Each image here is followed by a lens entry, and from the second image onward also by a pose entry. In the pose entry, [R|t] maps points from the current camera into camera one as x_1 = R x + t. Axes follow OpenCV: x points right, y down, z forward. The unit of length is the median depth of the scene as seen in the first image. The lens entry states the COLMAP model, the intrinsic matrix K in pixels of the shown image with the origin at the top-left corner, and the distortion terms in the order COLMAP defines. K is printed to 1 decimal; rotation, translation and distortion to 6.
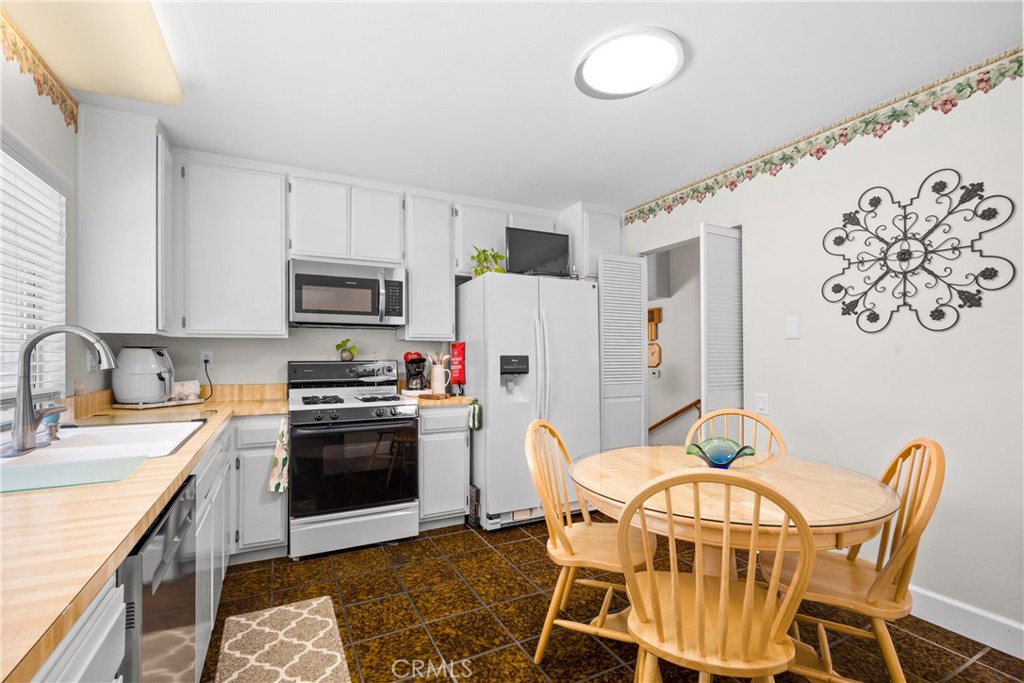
lens RADIAL K [[455.8, 0, 507.8], [0, 455.8, 354.2], [0, 0, 1]] dist [-0.006675, 0.001676]
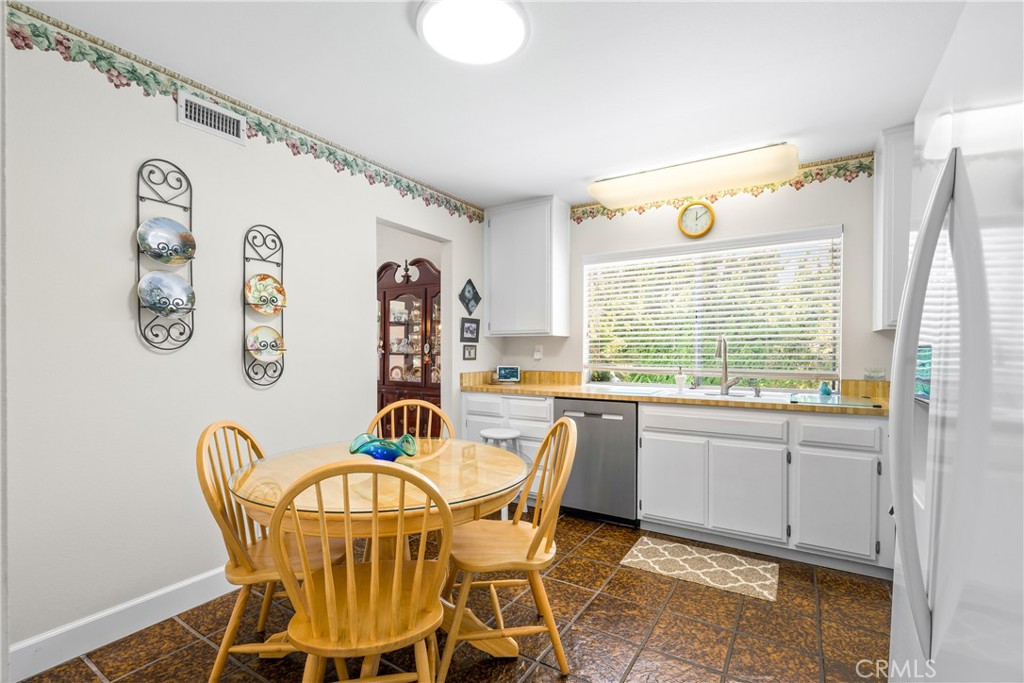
lens RADIAL K [[455.8, 0, 514.0], [0, 455.8, 357.4], [0, 0, 1]] dist [-0.006675, 0.001676]
pose [[-0.857288, 0.007048, -0.514789, 0.456556], [0.000978, 0.999927, 0.012060, 0.006979], [0.514836, 0.009836, -0.857232, 1.243451]]
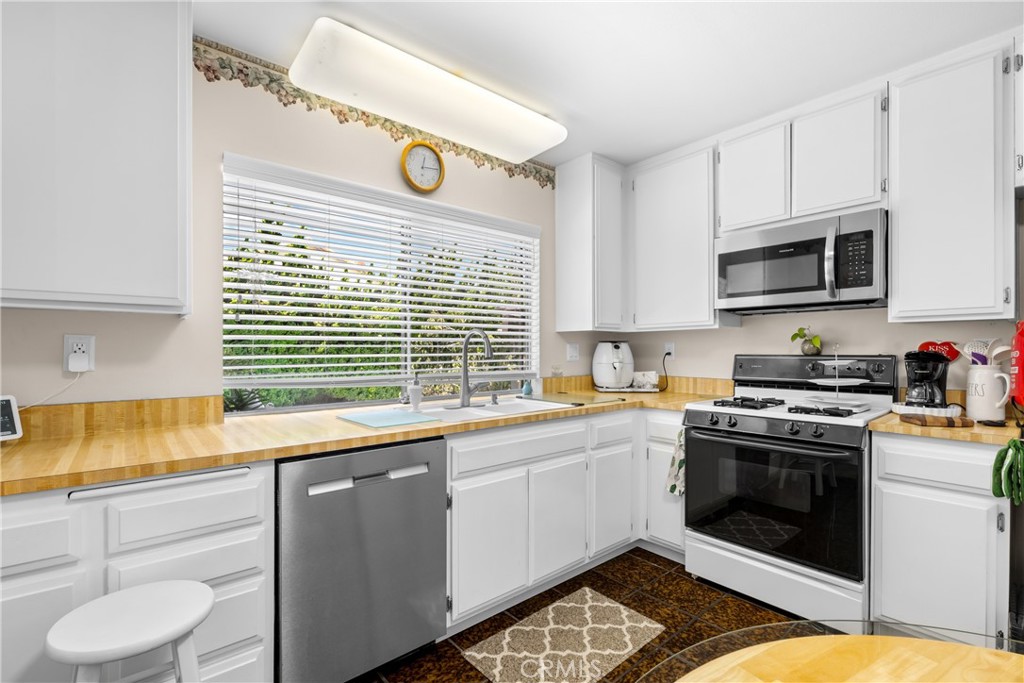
lens RADIAL K [[455.8, 0, 505.8], [0, 455.8, 351.5], [0, 0, 1]] dist [-0.006675, 0.001676]
pose [[0.228726, 0.004719, -0.973479, 0.302368], [0.004035, 0.999975, 0.005796, 0.002869], [0.973482, -0.005254, 0.228701, 0.417303]]
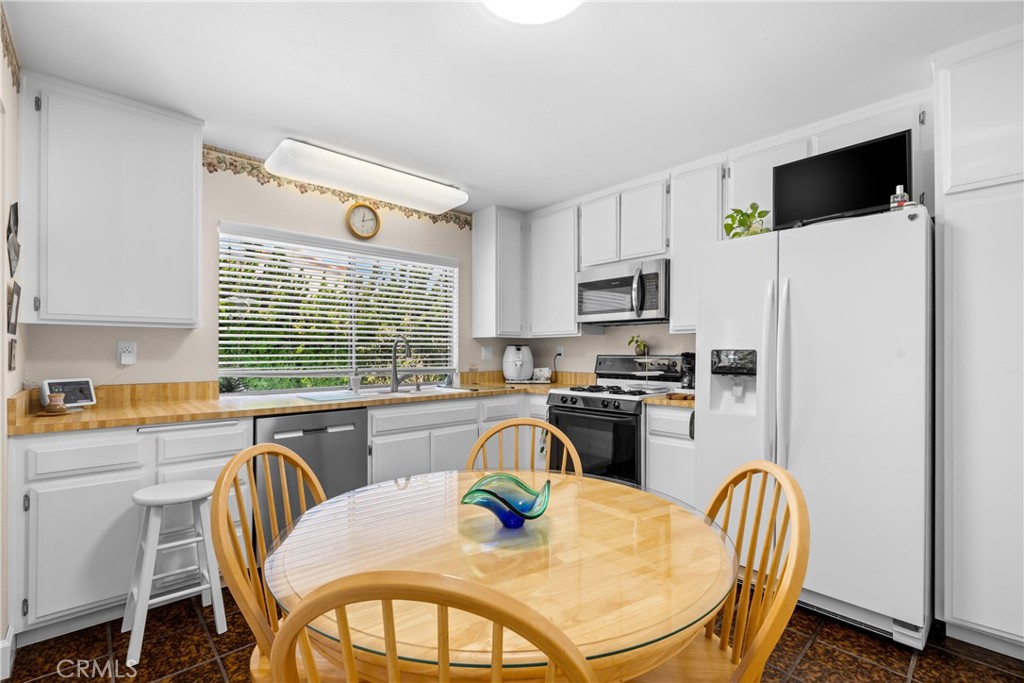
lens RADIAL K [[455.8, 0, 512.7], [0, 455.8, 349.3], [0, 0, 1]] dist [-0.006675, 0.001676]
pose [[0.272503, -0.003932, -0.962147, 0.691240], [0.002543, 0.999991, -0.003366, 0.004338], [0.962152, -0.001529, 0.272510, 0.514521]]
